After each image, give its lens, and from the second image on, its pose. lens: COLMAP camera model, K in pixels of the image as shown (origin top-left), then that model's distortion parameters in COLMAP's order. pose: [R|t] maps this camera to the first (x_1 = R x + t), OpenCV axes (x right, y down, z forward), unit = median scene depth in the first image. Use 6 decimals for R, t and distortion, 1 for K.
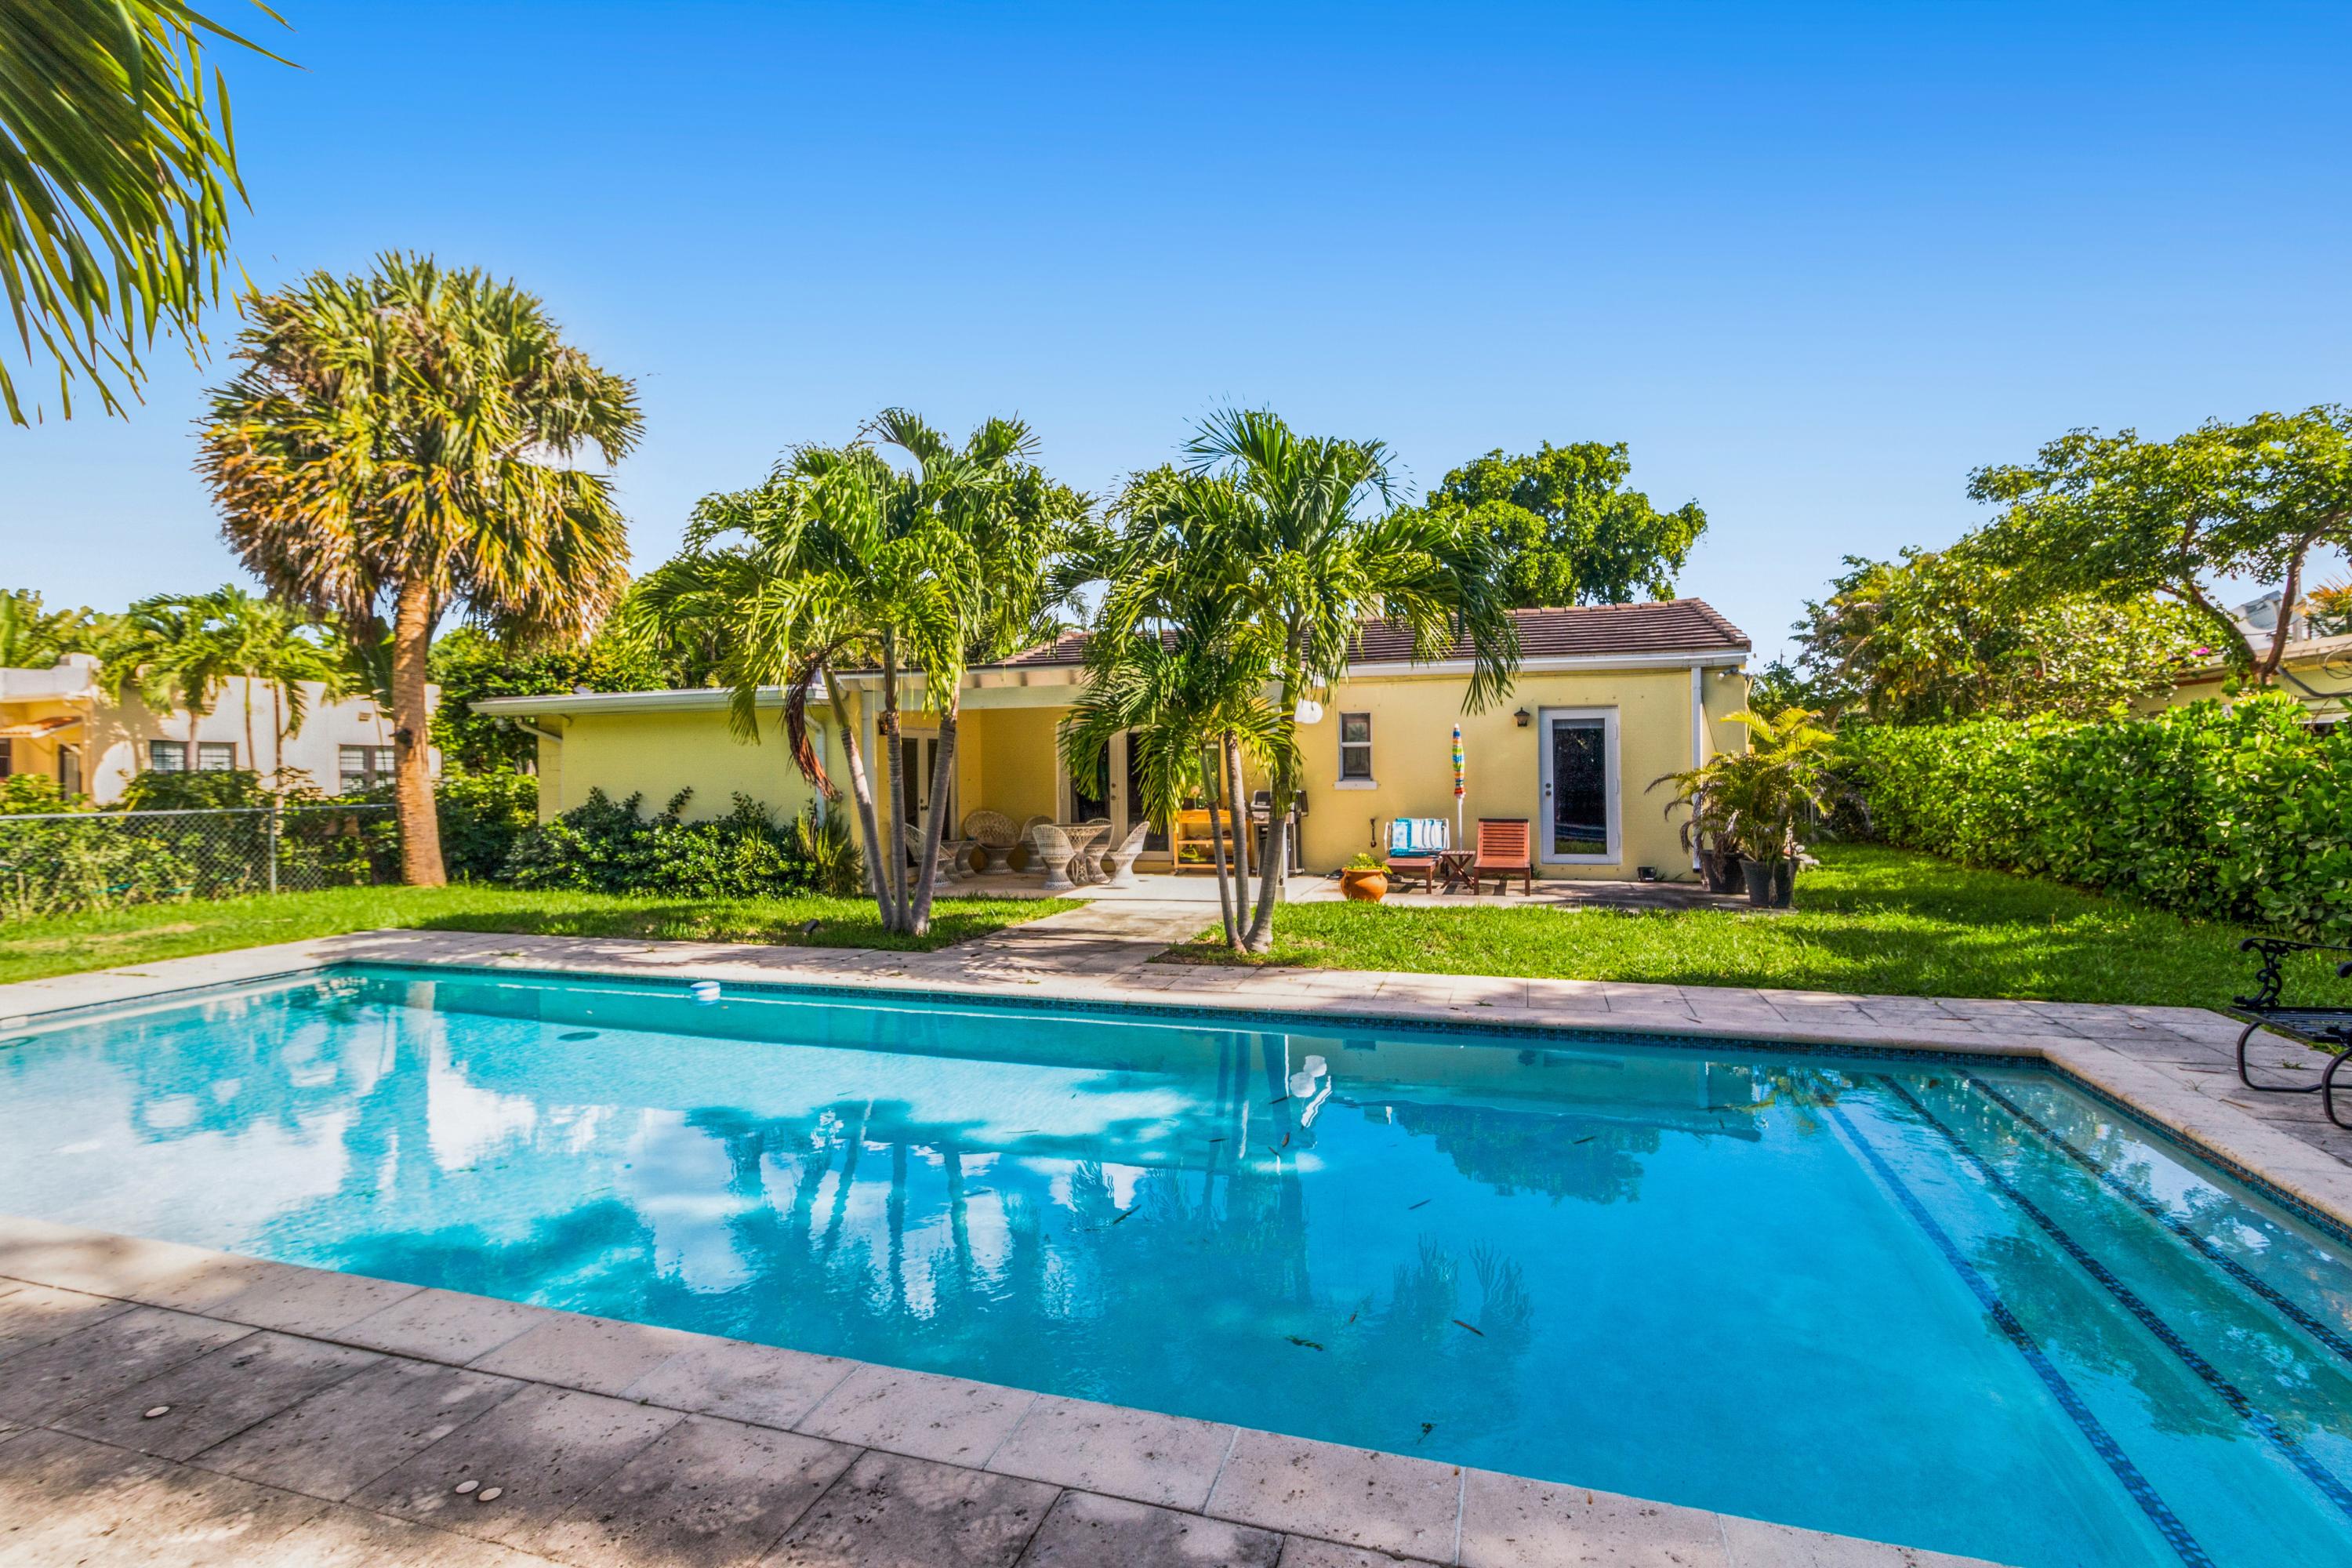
lens RADIAL K [[1088.5, 0, 1175.5], [0, 1088.5, 729.1], [0, 0, 1]] dist [-0.002058, 0.000455]
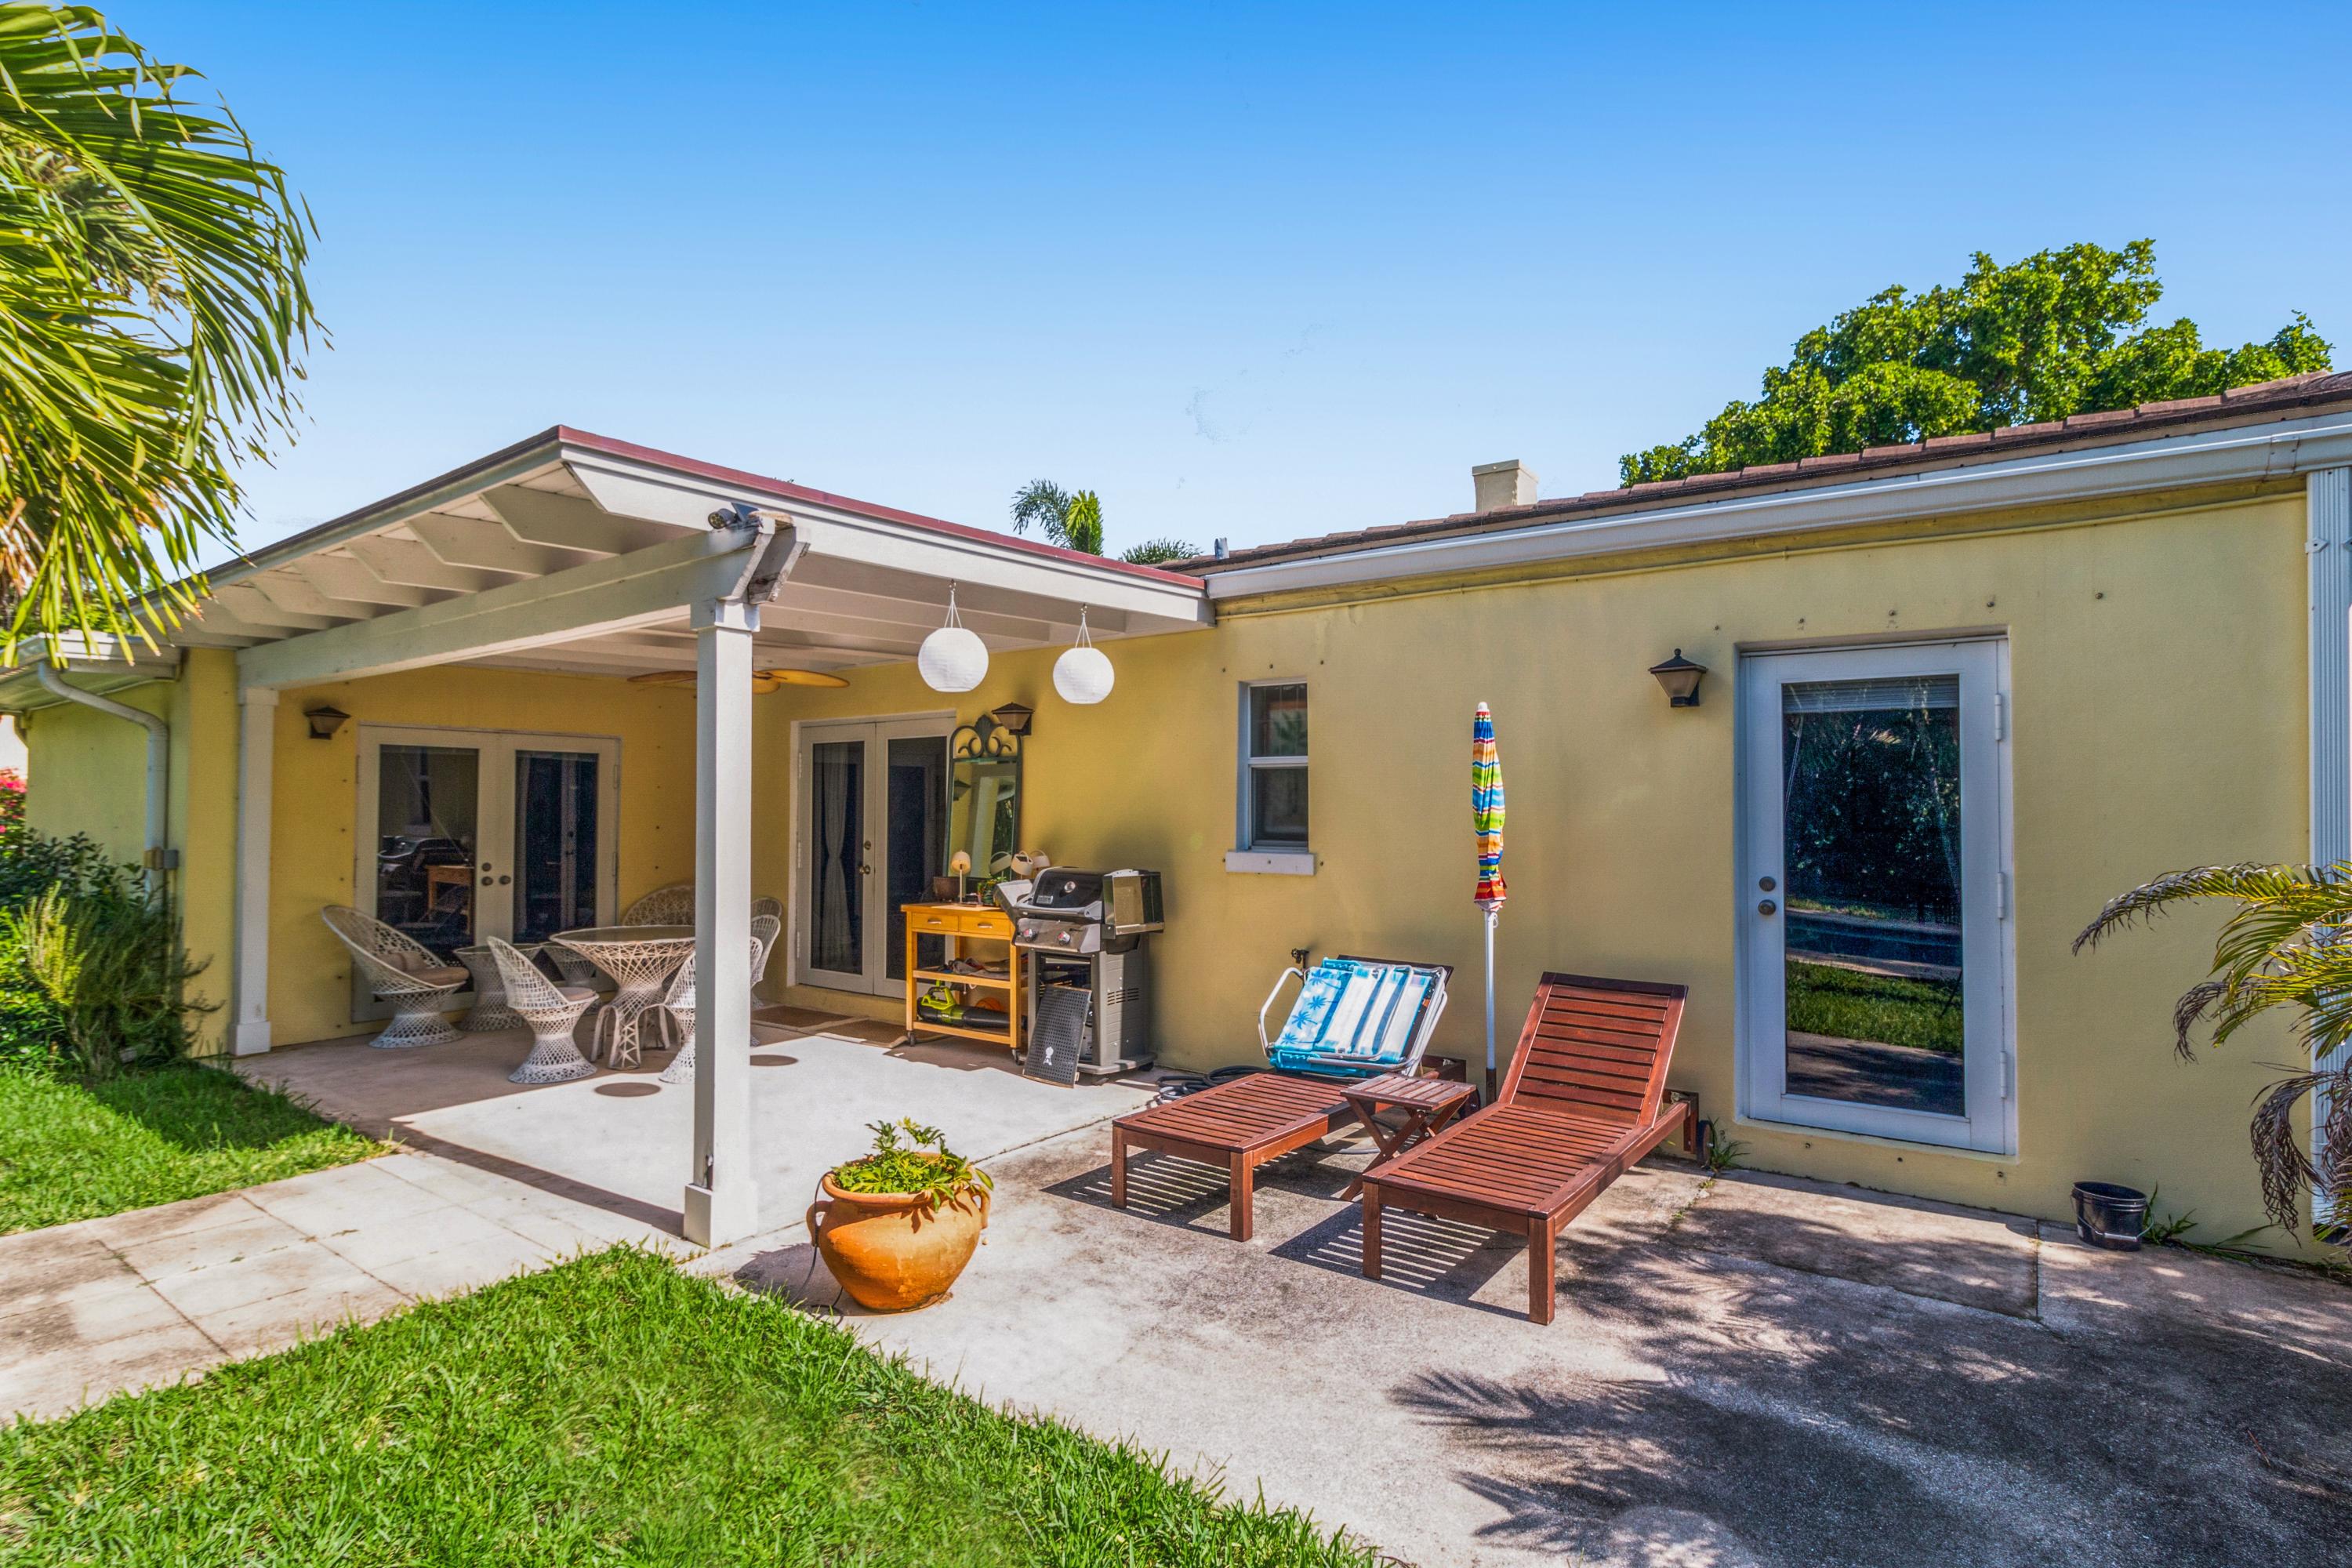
lens RADIAL K [[1191.2, 0, 1164.7], [0, 1191.2, 759.2], [0, 0, 1]] dist [-0.001197, -0.005872]
pose [[0.949549, 0.003606, -0.313596, 0.263341], [-0.005871, 0.999963, -0.006277, 0.016018], [0.313562, 0.007802, 0.949536, 0.560172]]
